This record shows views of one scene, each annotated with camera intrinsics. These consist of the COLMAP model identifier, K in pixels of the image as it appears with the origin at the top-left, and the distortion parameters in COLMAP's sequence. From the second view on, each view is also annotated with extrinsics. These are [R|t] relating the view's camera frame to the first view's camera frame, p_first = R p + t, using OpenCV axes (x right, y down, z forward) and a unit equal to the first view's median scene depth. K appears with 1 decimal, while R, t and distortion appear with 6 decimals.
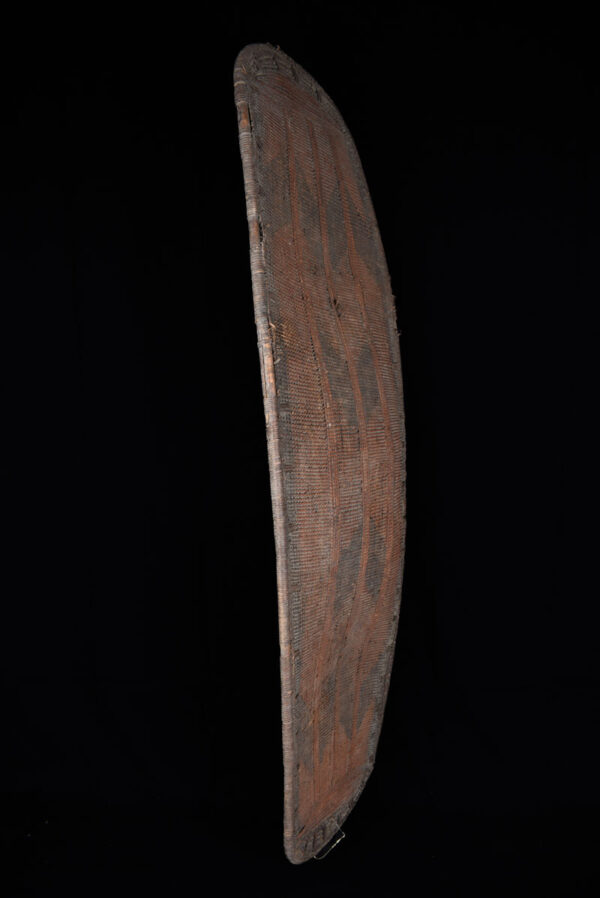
lens RADIAL K [[719.7, 0, 301.1], [0, 719.7, 430.6], [0, 0, 1]] dist [-0.167037, 0.112427]
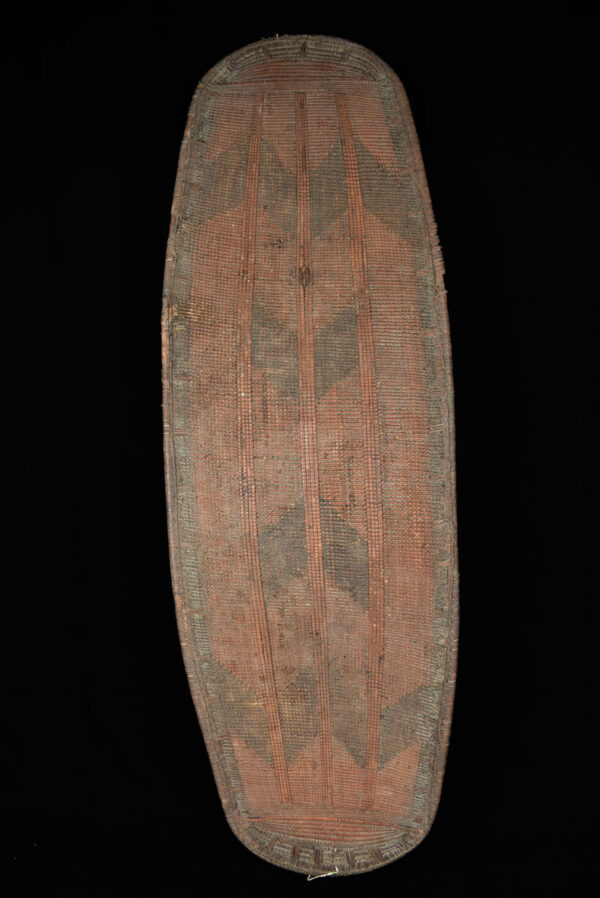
lens RADIAL K [[787.5, 0, 300.0], [0, 787.5, 449.0], [0, 0, 1]] dist [-0.092477, 0.004763]
pose [[0.472081, 0.007311, -0.881525, 0.992410], [-0.050187, 0.998567, -0.018595, 0.080275], [0.880126, 0.053019, 0.471771, 0.525736]]
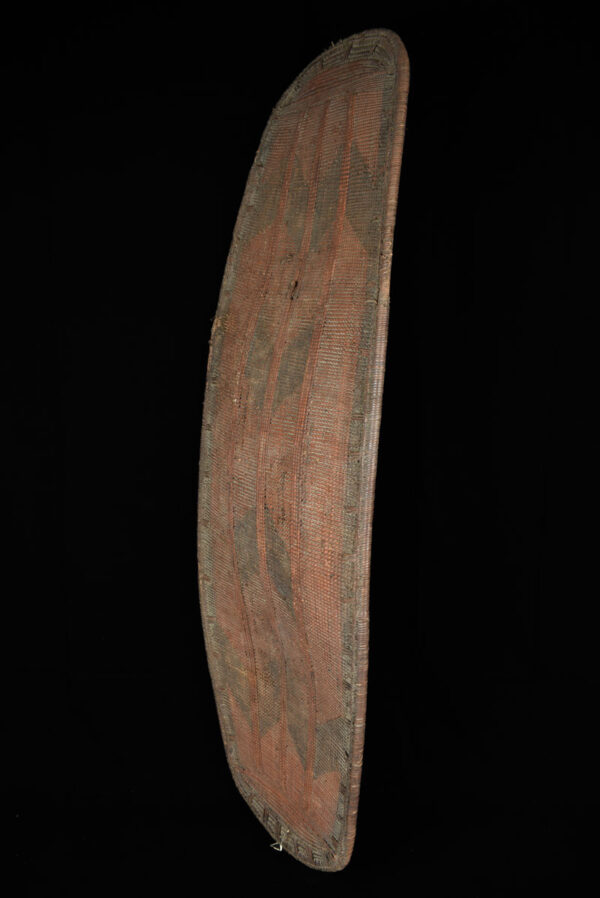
lens RADIAL K [[729.4, 0, 299.4], [0, 729.4, 431.1], [0, 0, 1]] dist [-0.097685, -0.000595]
pose [[-0.345099, 0.069875, -0.935962, 1.014226], [-0.125085, 0.984905, 0.119649, -0.103232], [0.930194, 0.158365, -0.331150, 1.396823]]
